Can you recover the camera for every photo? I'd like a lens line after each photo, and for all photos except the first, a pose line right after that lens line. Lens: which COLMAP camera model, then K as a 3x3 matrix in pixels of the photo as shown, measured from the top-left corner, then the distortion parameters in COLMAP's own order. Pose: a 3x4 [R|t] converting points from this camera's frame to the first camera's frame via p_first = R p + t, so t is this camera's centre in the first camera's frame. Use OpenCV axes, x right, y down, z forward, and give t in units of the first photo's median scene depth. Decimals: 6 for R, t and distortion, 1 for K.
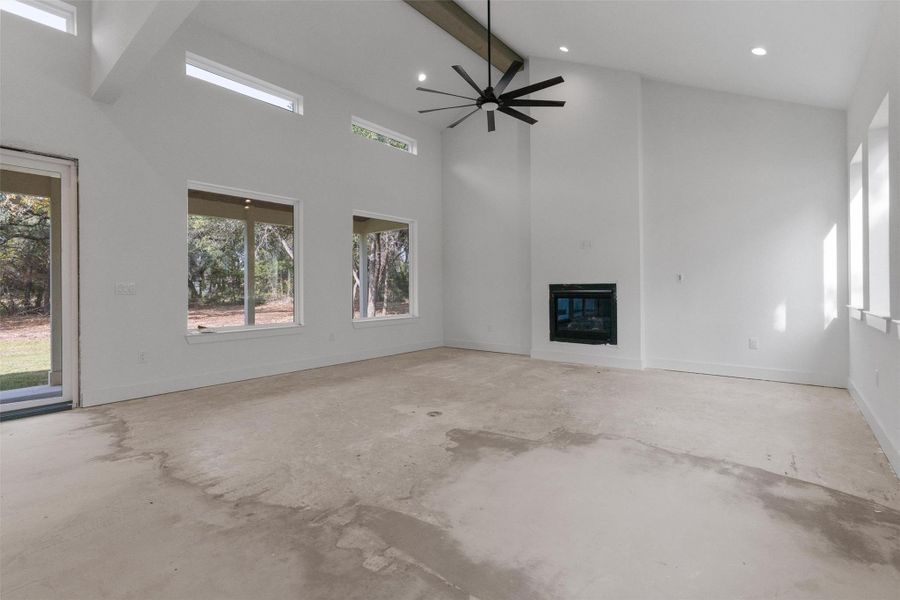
lens RADIAL K [[416.8, 0, 450.0], [0, 416.8, 300.0], [0, 0, 1]] dist [-0.031409, 0.010819]
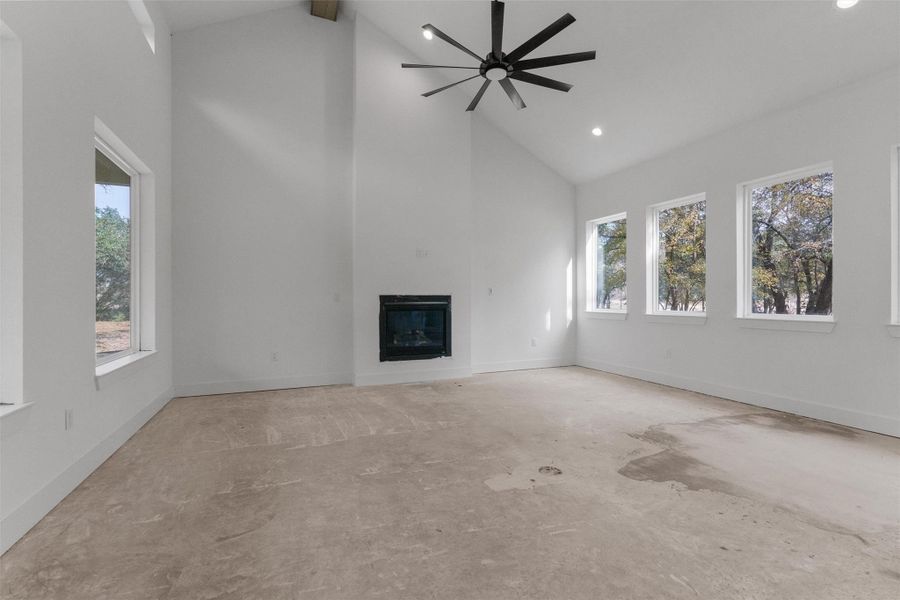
lens RADIAL K [[416.8, 0, 450.0], [0, 416.8, 300.0], [0, 0, 1]] dist [-0.031409, 0.010819]
pose [[0.478179, 0.002314, 0.878259, -0.844676], [0.025599, 0.999535, -0.016571, -0.019945], [-0.877889, 0.030407, 0.477898, 0.886852]]
